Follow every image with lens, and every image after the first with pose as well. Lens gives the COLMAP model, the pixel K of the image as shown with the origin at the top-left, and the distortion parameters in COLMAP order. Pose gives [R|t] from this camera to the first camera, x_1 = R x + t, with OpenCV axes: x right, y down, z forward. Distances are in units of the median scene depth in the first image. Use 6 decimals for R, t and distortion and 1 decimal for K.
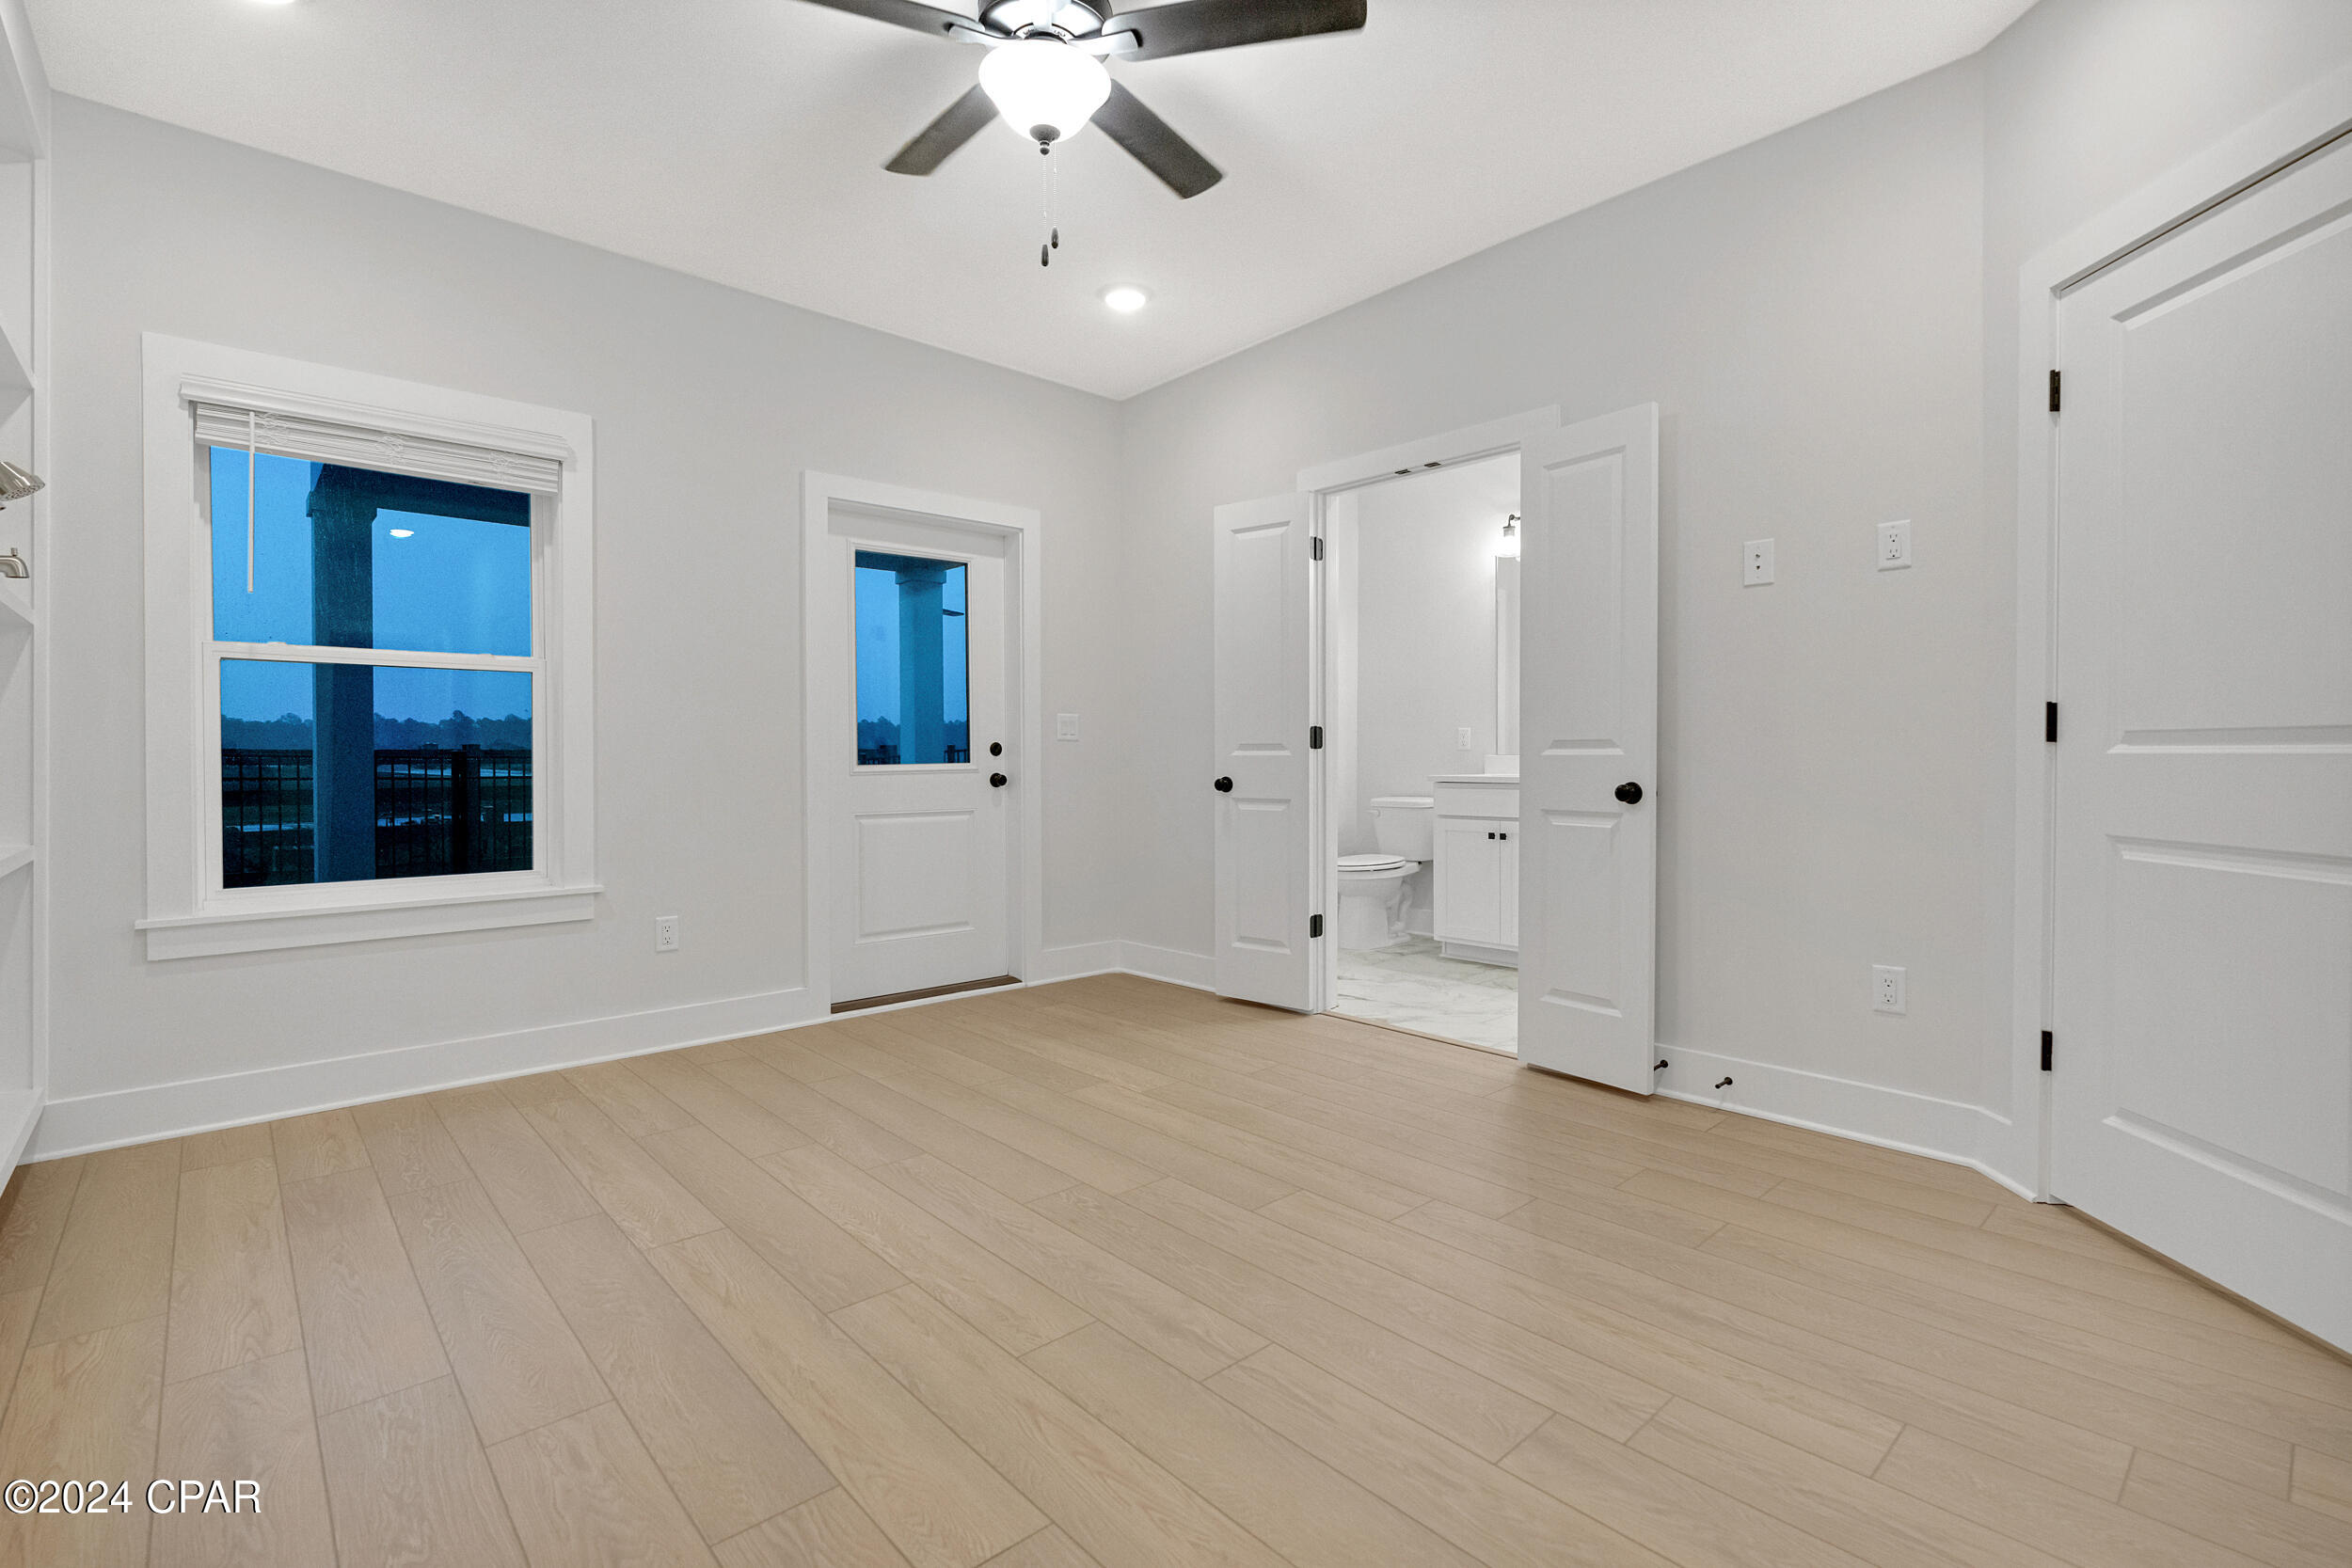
lens RADIAL K [[1062.3, 0, 1194.9], [0, 1062.3, 767.8], [0, 0, 1]] dist [-0.008953, 0.001594]
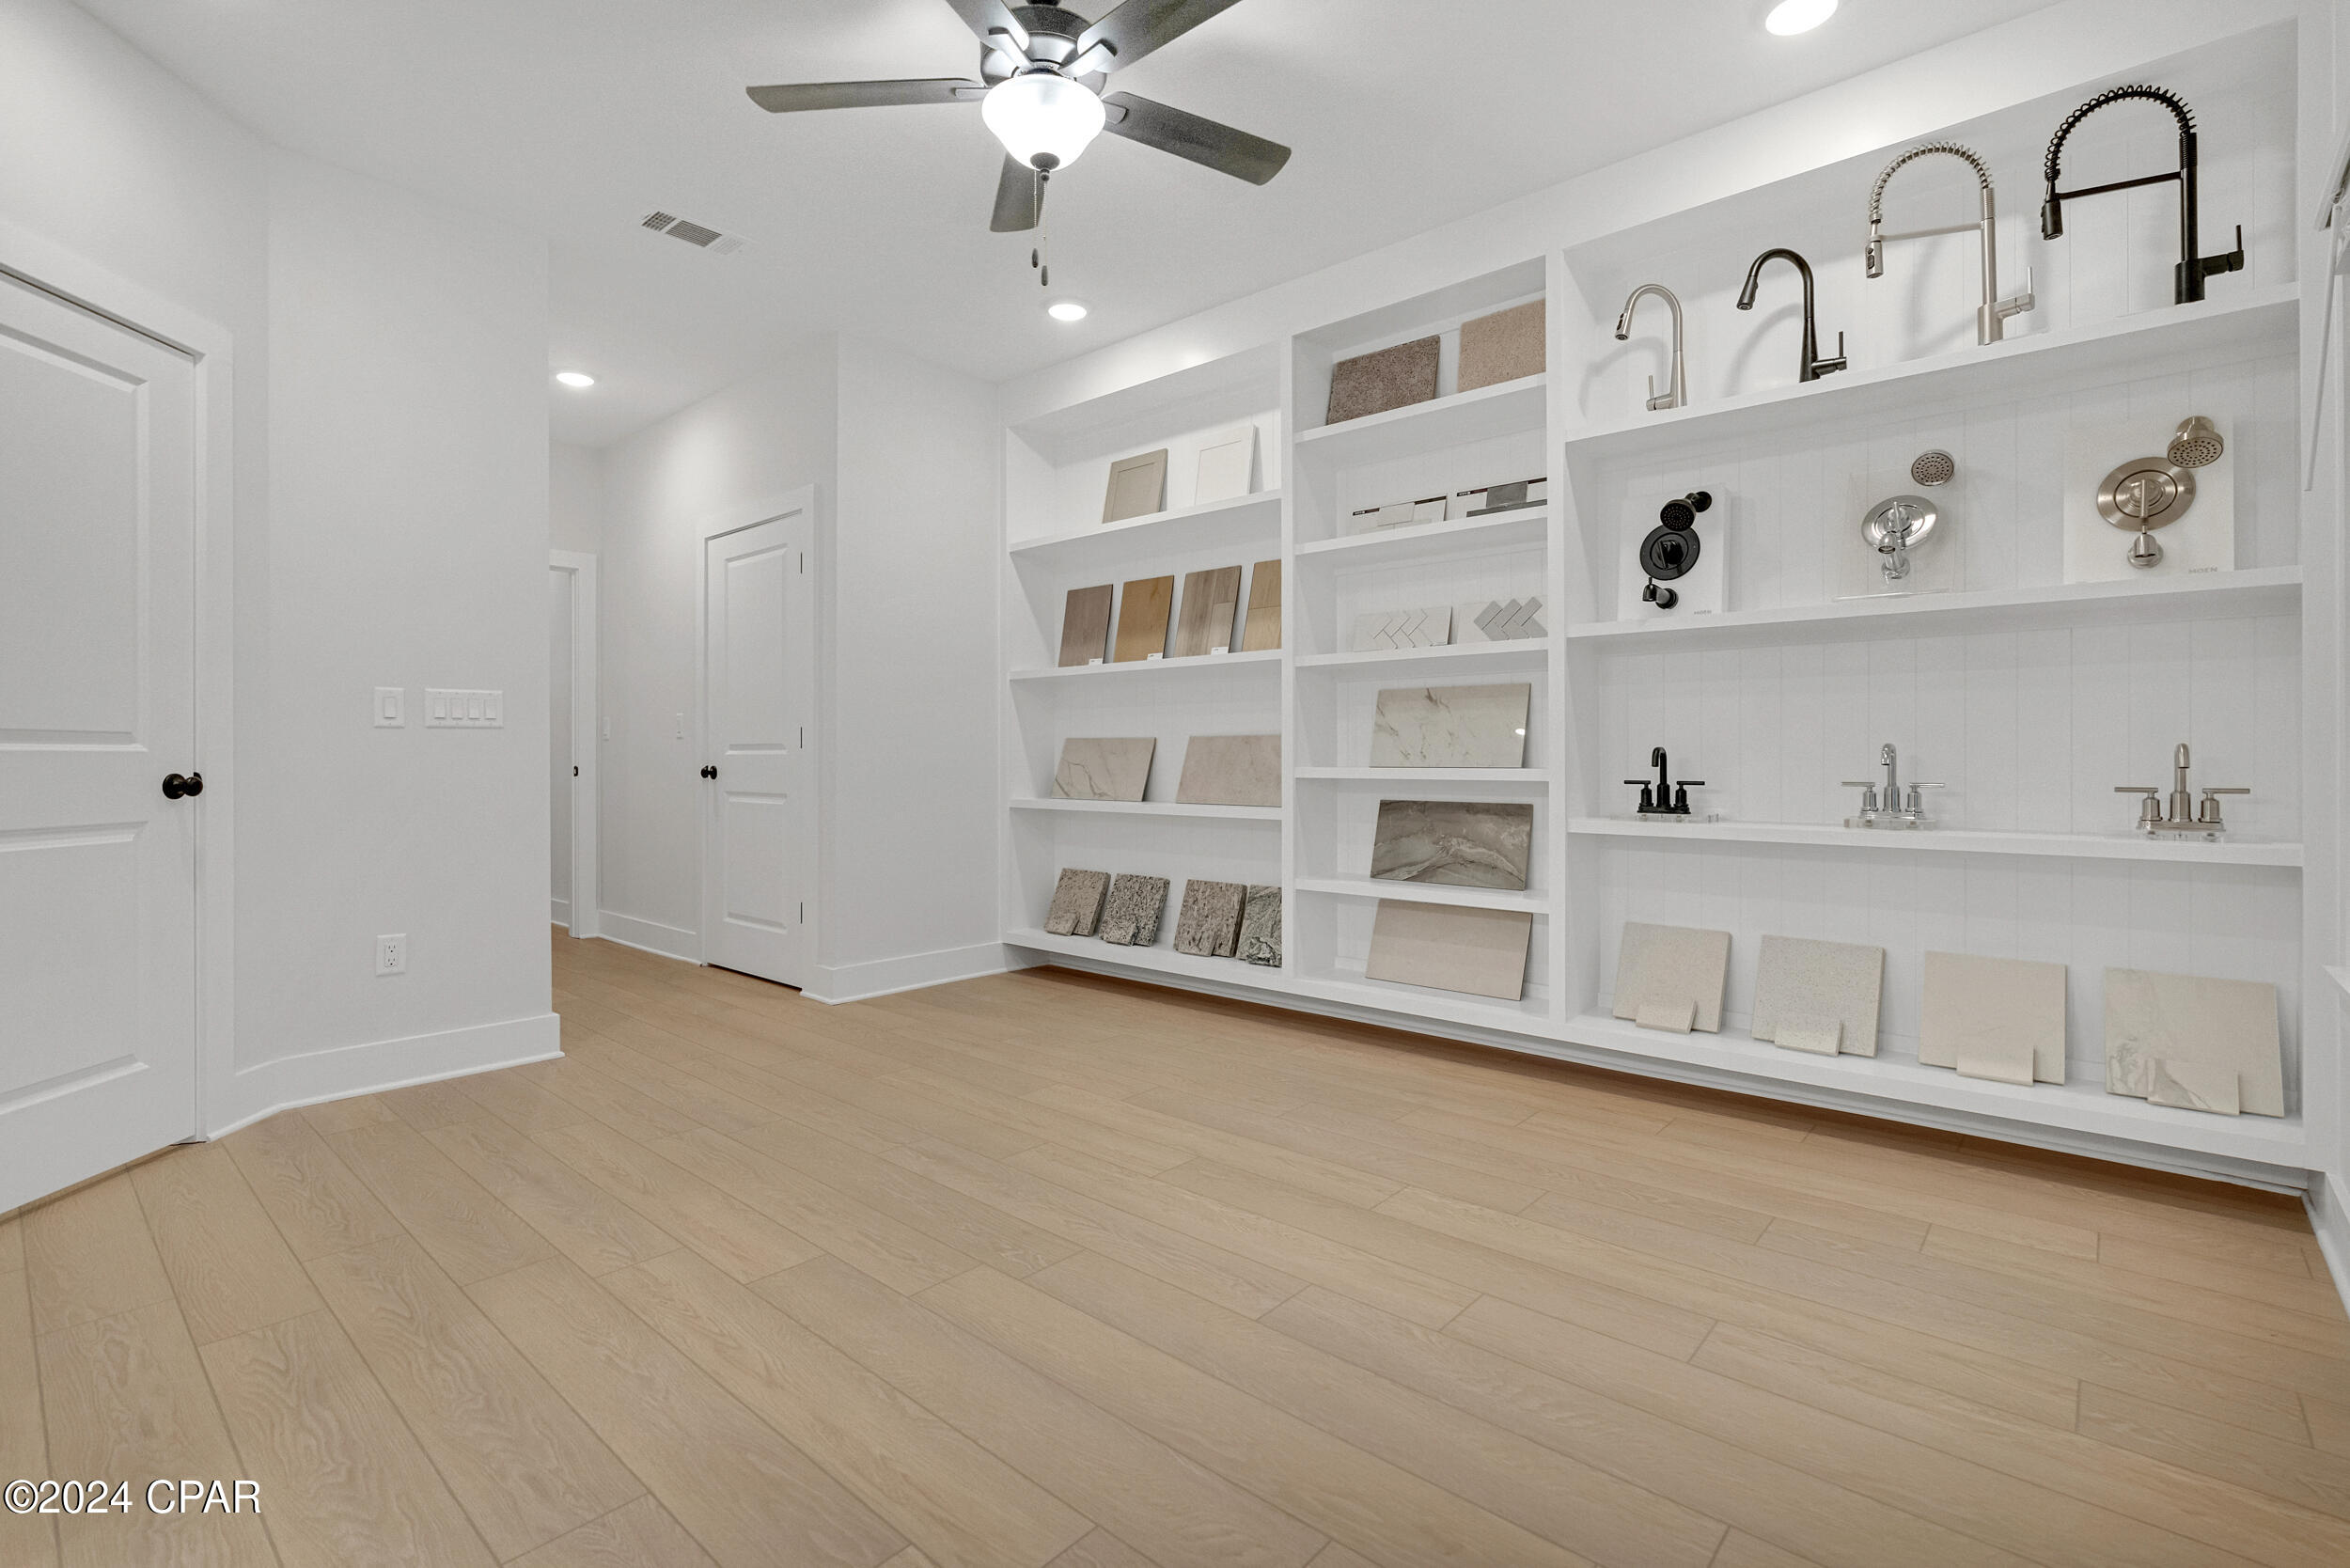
lens RADIAL K [[1061.5, 0, 1193.9], [0, 1061.5, 767.8], [0, 0, 1]] dist [-0.008953, 0.001594]
pose [[-0.994152, 0.006098, -0.107814, -0.164770], [0.003935, 0.999787, 0.020264, -0.011807], [0.107915, 0.019721, -0.993965, 1.959219]]
